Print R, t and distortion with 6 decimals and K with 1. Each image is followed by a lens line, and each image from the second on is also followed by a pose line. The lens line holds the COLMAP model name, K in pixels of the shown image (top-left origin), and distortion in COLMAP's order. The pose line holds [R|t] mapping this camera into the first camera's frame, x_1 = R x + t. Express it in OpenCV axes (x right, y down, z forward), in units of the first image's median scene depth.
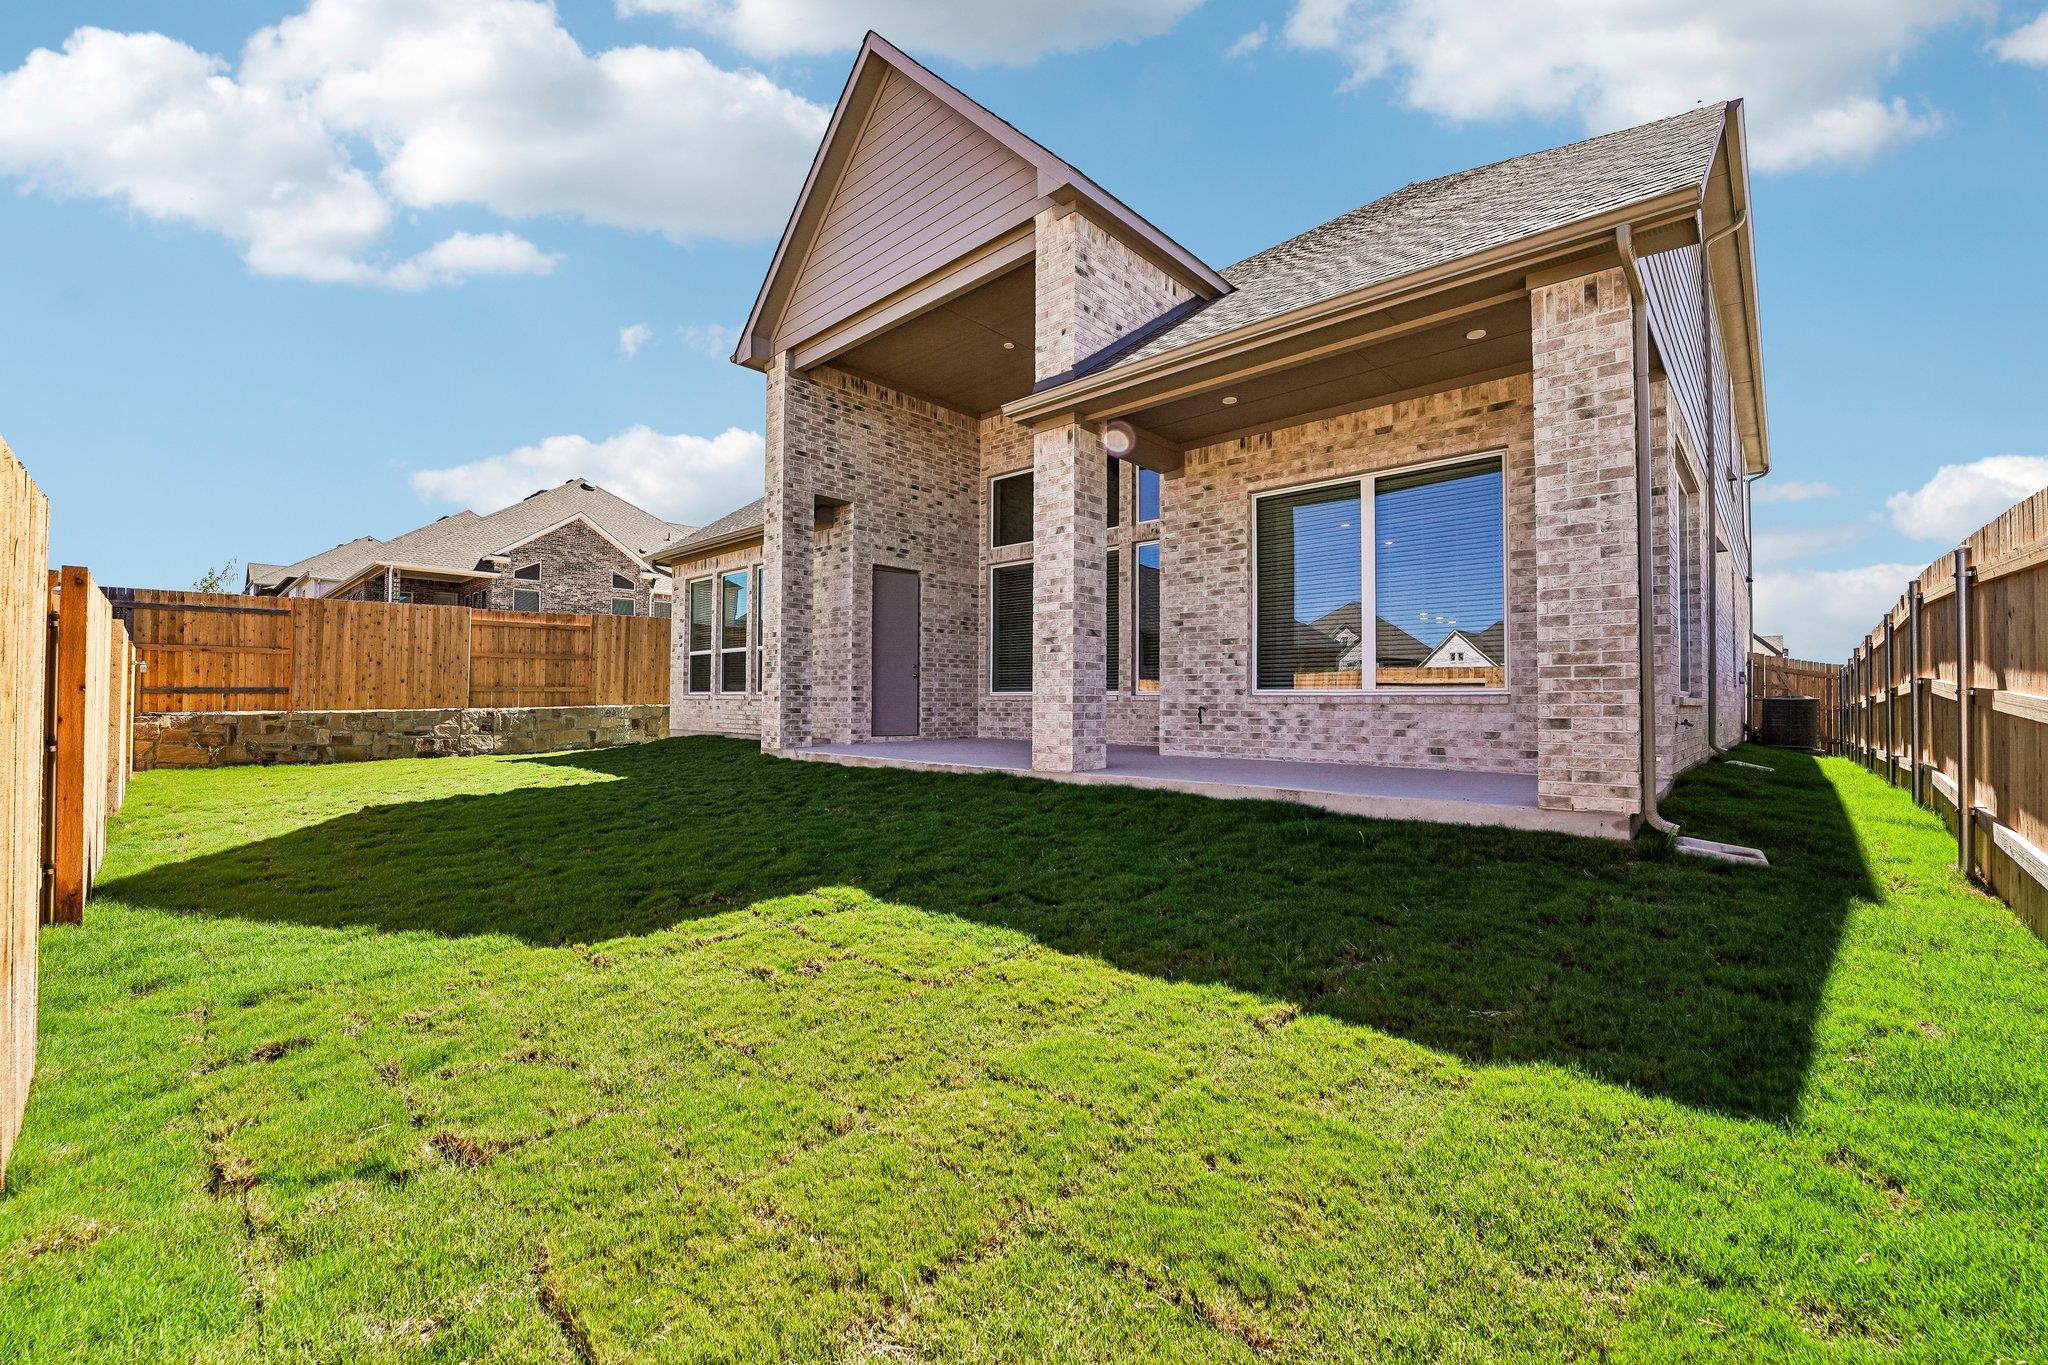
lens RADIAL K [[833.2, 0, 1013.2], [0, 833.2, 679.3], [0, 0, 1]] dist [-0.022310, -0.000269]
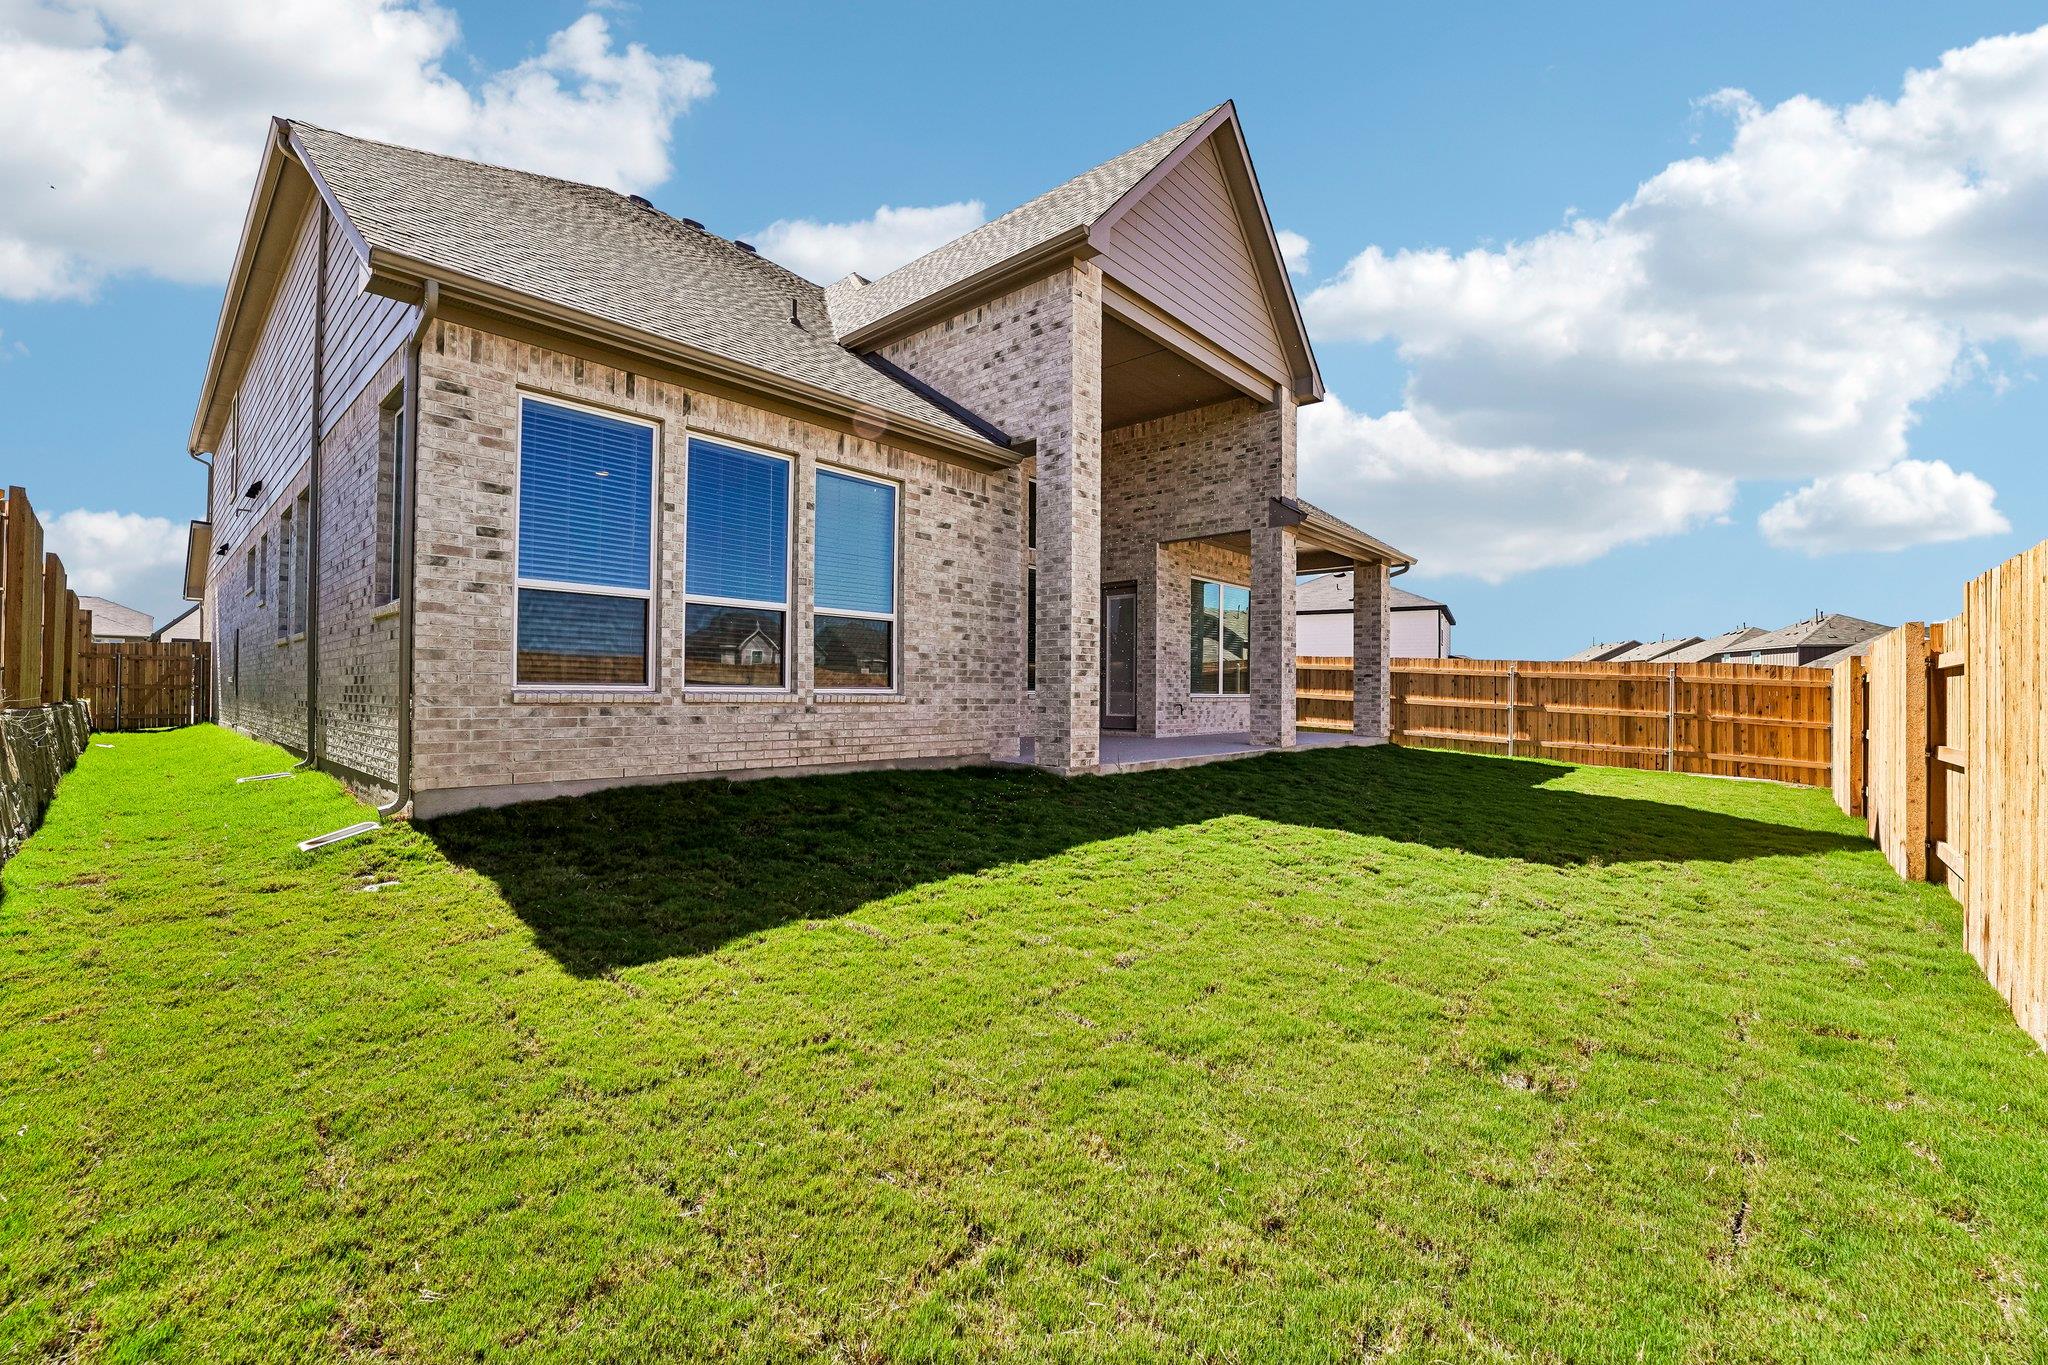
lens RADIAL K [[833.2, 0, 1013.2], [0, 833.2, 679.3], [0, 0, 1]] dist [-0.022310, -0.000269]
pose [[-0.017587, 0.010997, 0.999785, -1.416222], [-0.036548, 0.999264, -0.011634, 0.017132], [-0.999177, -0.036745, -0.017172, 1.430312]]
